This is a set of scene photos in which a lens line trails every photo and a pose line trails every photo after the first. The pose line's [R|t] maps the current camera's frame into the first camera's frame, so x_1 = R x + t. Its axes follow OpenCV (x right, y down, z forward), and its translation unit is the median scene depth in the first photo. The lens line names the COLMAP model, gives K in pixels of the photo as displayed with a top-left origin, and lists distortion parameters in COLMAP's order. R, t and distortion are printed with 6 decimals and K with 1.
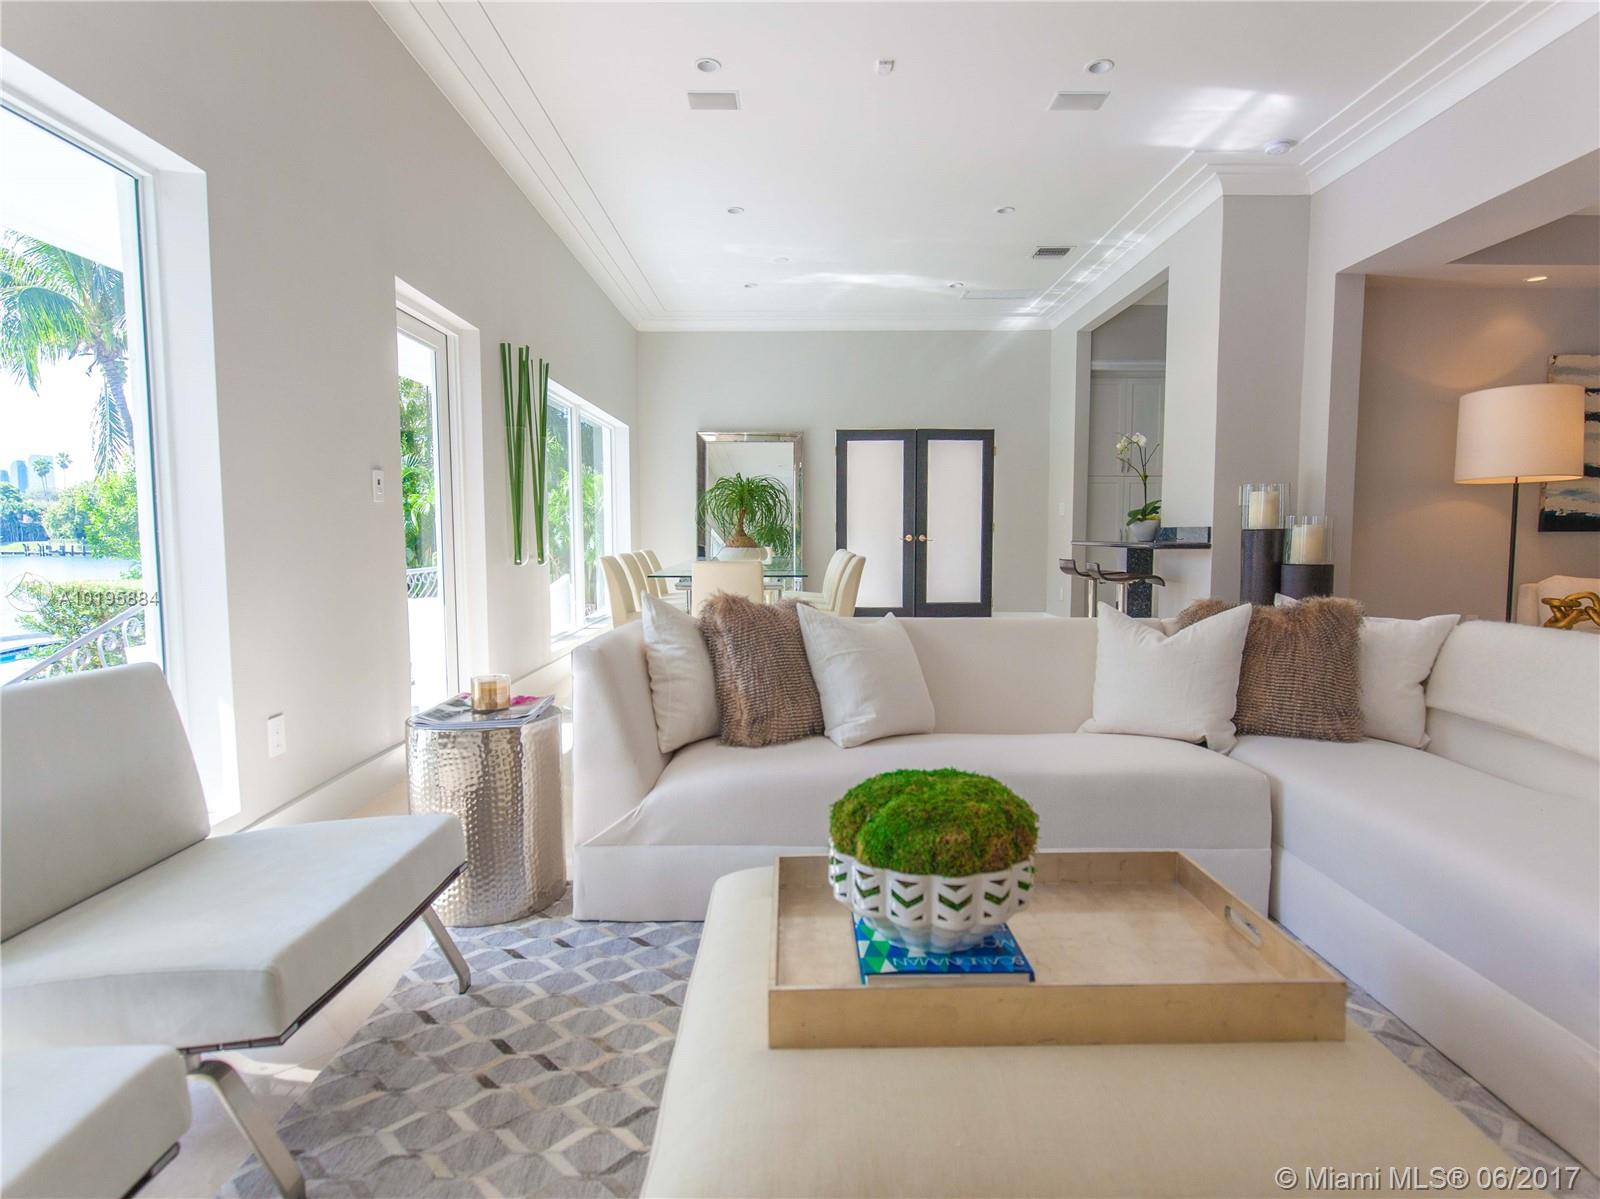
lens RADIAL K [[798.6, 0, 800.0], [0, 798.6, 599.5], [0, 0, 1]] dist [-0.000012, -0.000097]
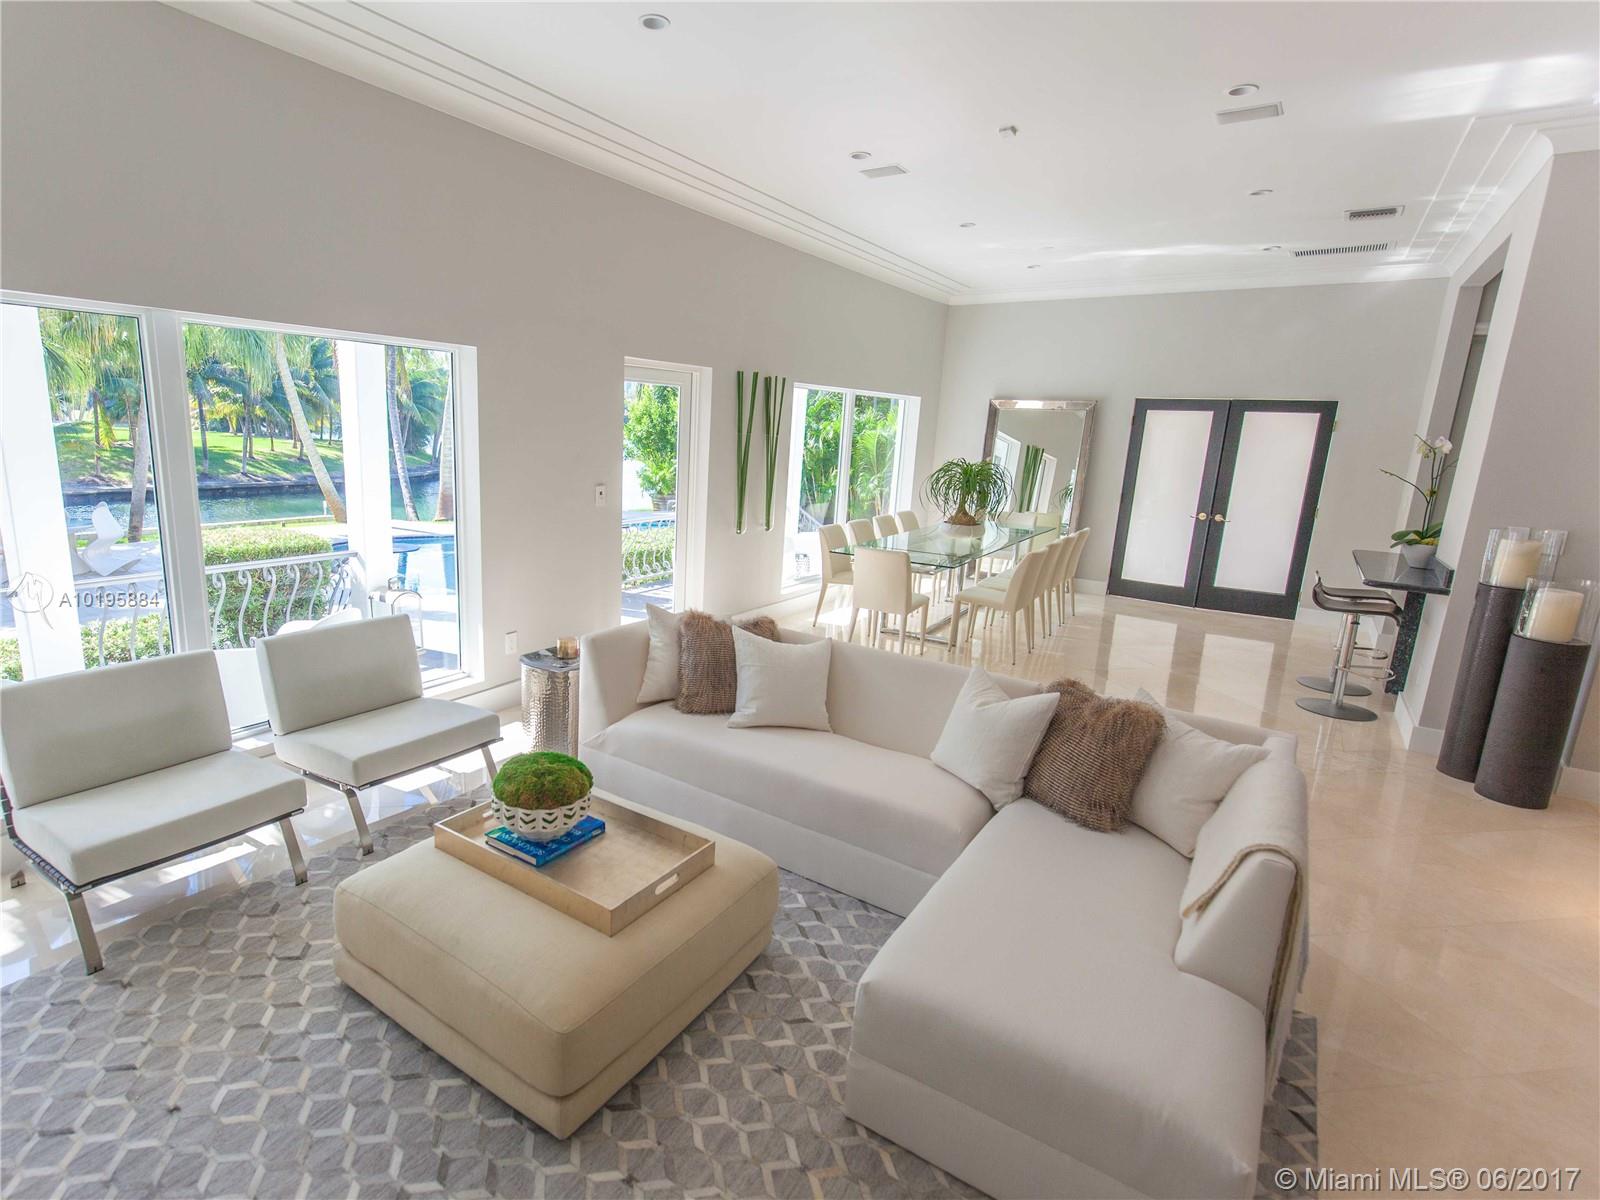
lens RADIAL K [[779.7, 0, 797.8], [0, 779.7, 592.5], [0, 0, 1]] dist [0.001370, 0.000779]
pose [[0.834908, 0.158720, -0.527007, 0.321626], [-0.094995, 0.984703, 0.146071, -0.105240], [0.542130, -0.071893, 0.837214, -0.056190]]
